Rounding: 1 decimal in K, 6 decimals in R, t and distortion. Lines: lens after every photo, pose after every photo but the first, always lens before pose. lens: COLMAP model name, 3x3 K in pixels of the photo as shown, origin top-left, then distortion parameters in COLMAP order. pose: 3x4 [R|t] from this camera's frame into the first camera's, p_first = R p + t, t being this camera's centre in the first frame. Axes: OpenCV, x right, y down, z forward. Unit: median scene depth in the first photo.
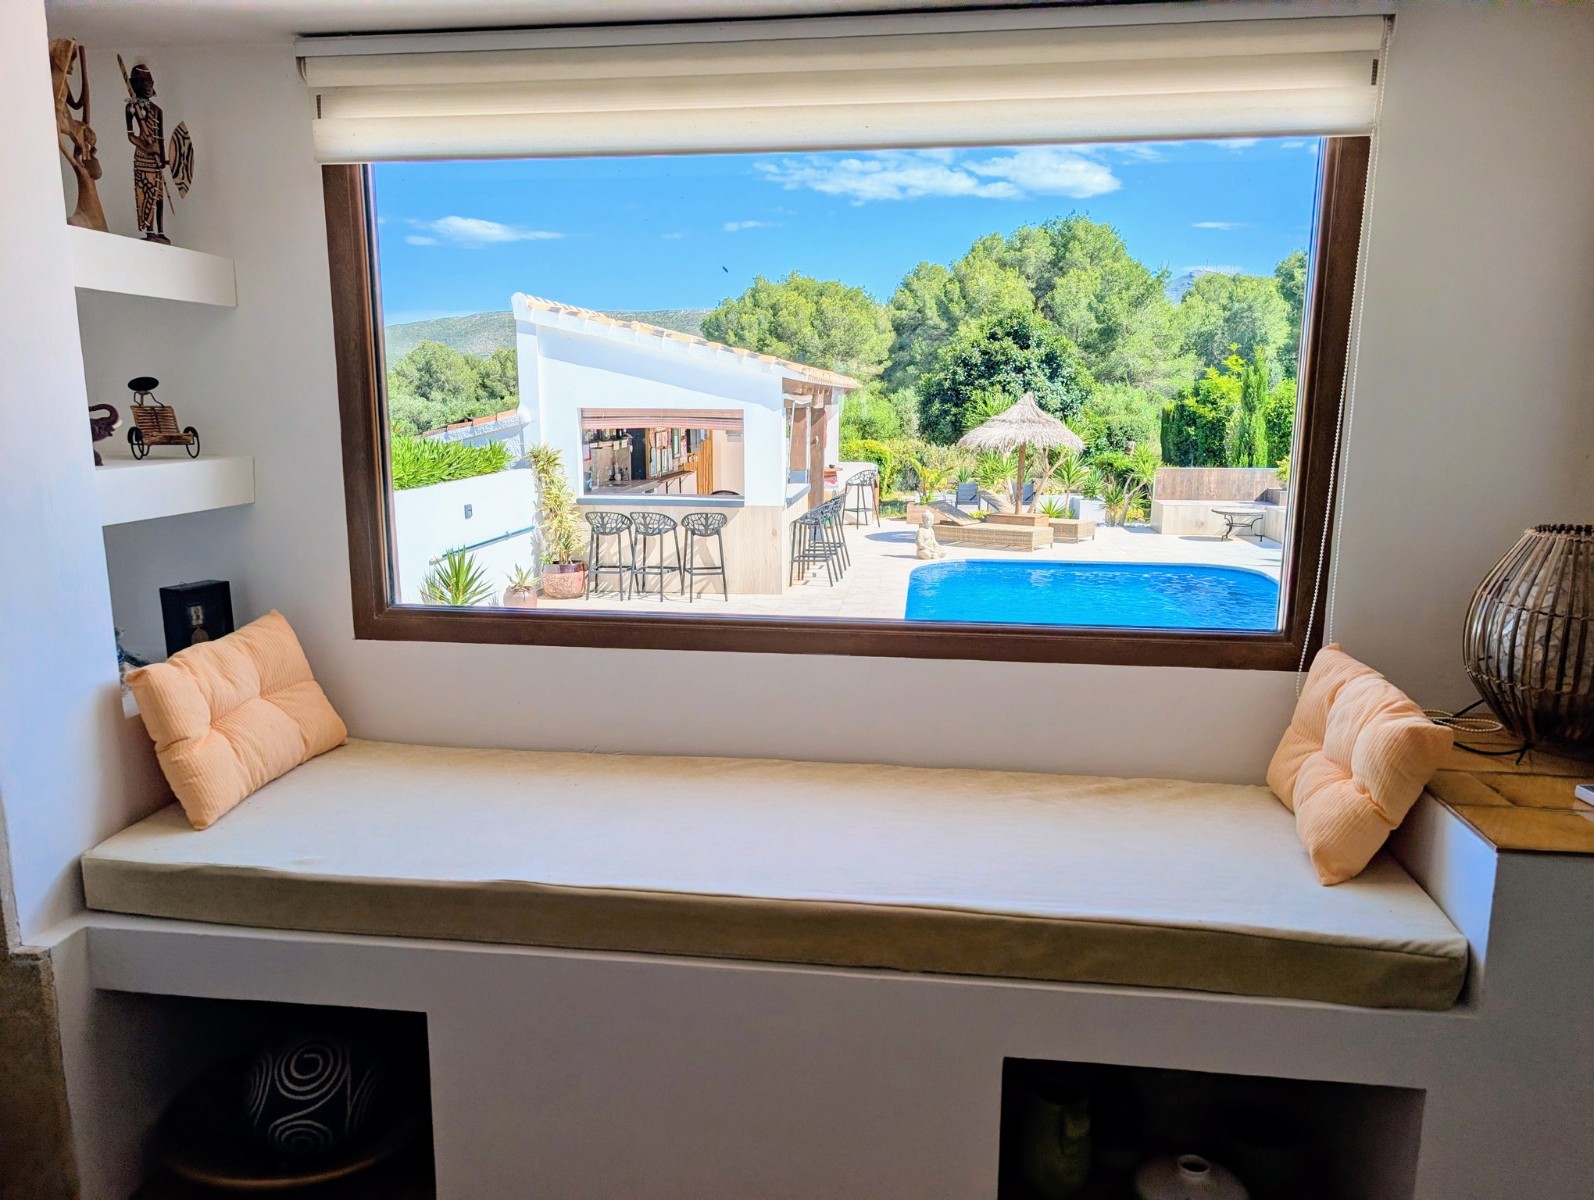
lens RADIAL K [[1112.1, 0, 788.9], [0, 1112.1, 602.3], [0, 0, 1]] dist [-0.001573, 0.001595]
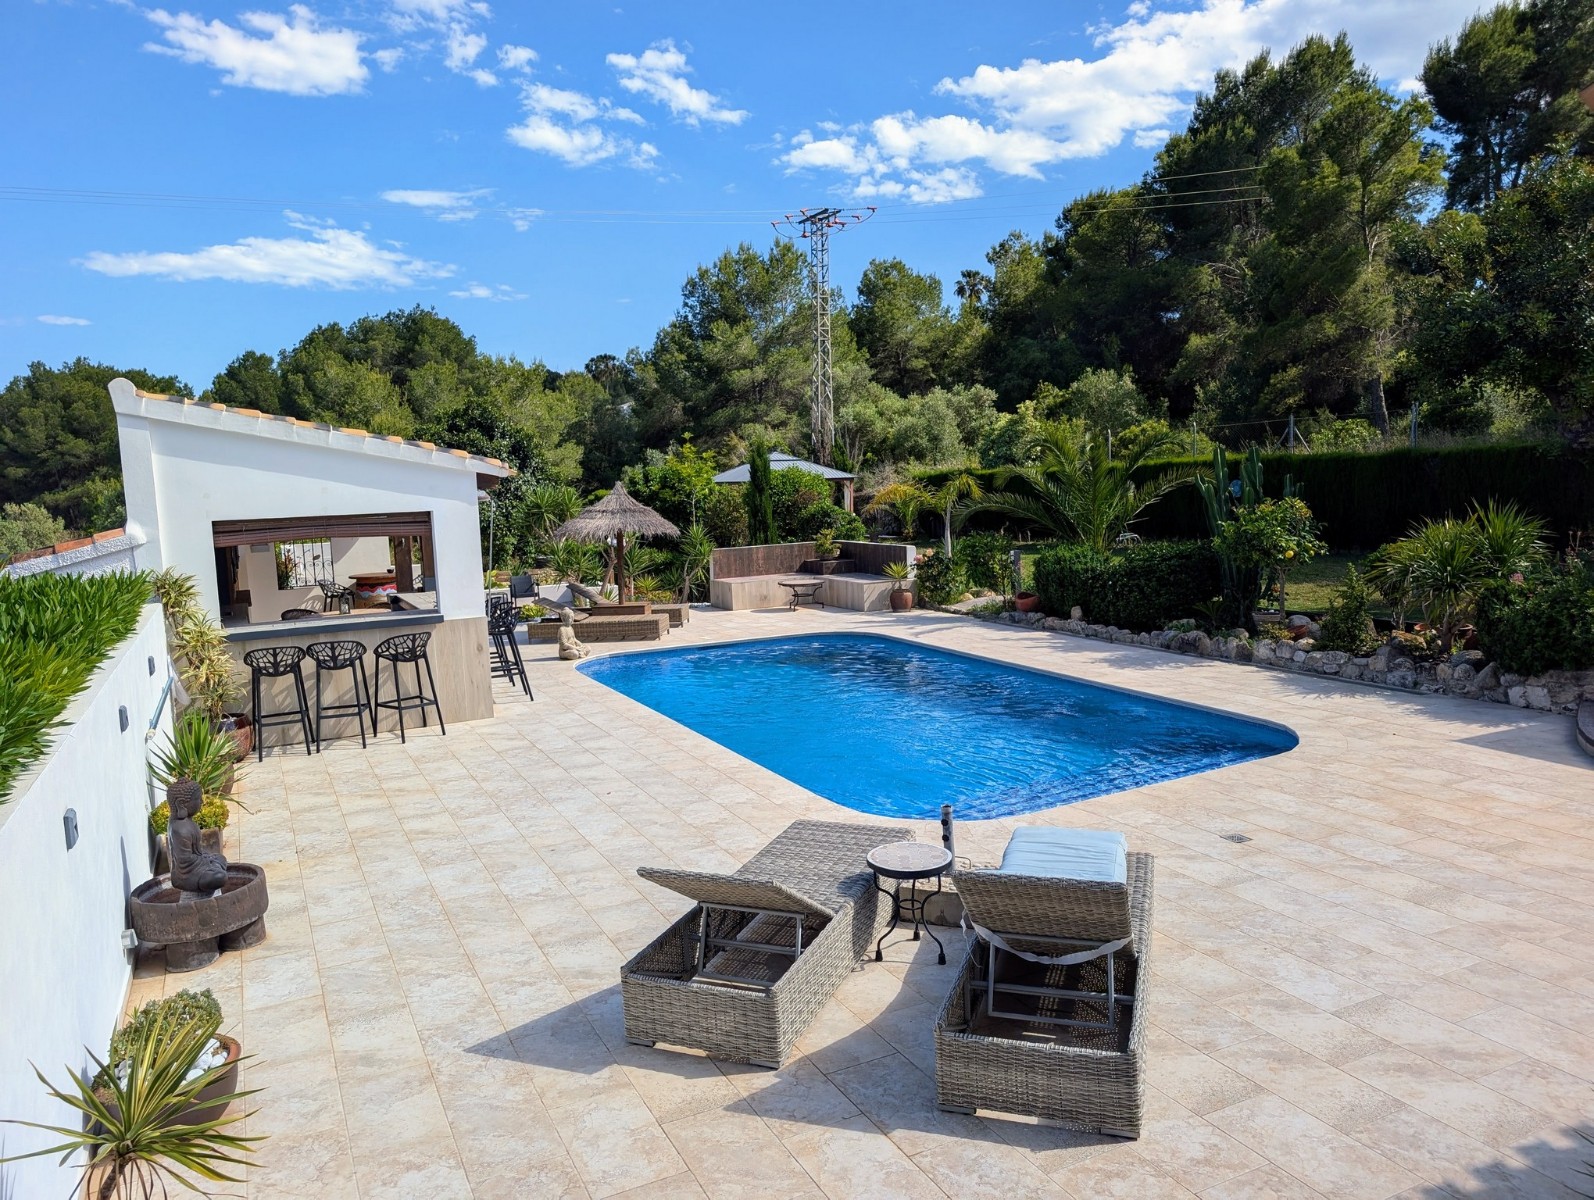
lens RADIAL K [[1112.1, 0, 788.9], [0, 1112.1, 602.3], [0, 0, 1]] dist [-0.001573, 0.001595]
pose [[0.839347, -0.094876, 0.535253, -0.182048], [0.137110, 0.989765, -0.039566, -0.020871], [-0.526021, 0.106598, 0.843765, 0.090643]]
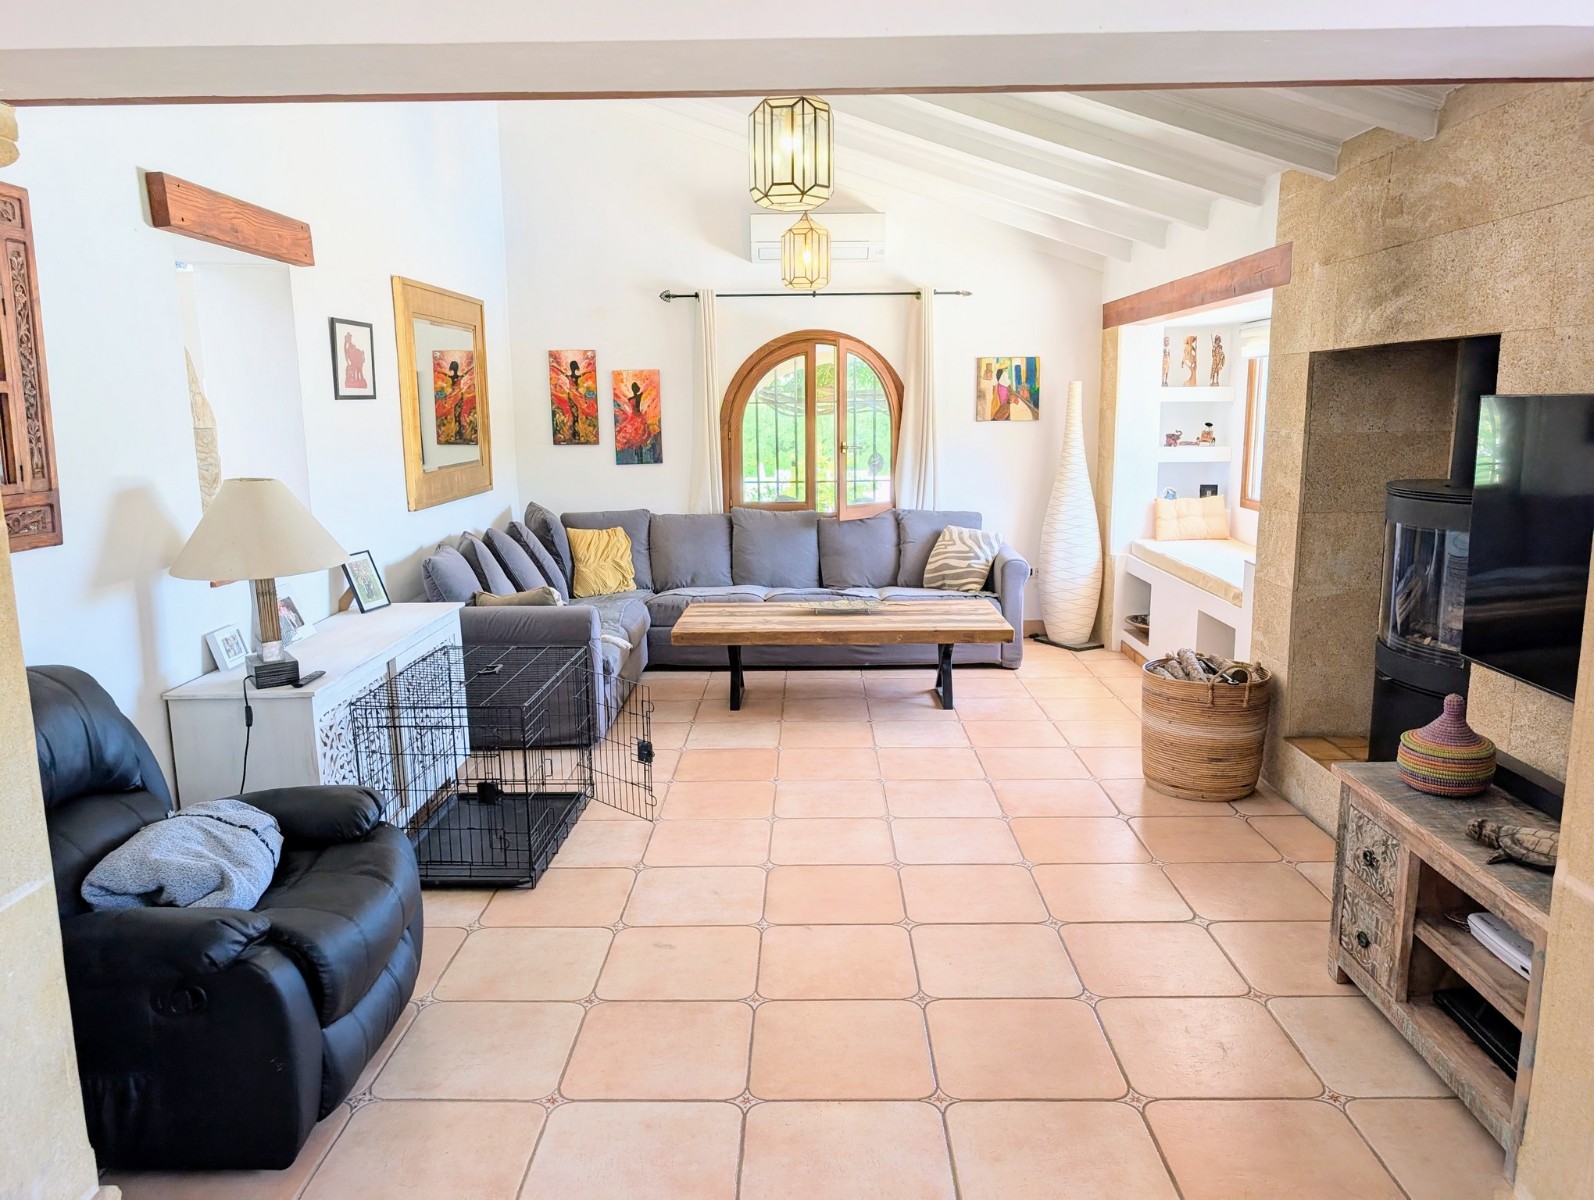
lens RADIAL K [[1112.1, 0, 788.9], [0, 1112.1, 602.3], [0, 0, 1]] dist [-0.001573, 0.001595]
pose [[0.109432, 0.168431, -0.979620, 1.618364], [-0.171050, 0.974028, 0.148362, 0.028928], [0.979166, 0.151328, 0.135400, -0.379538]]
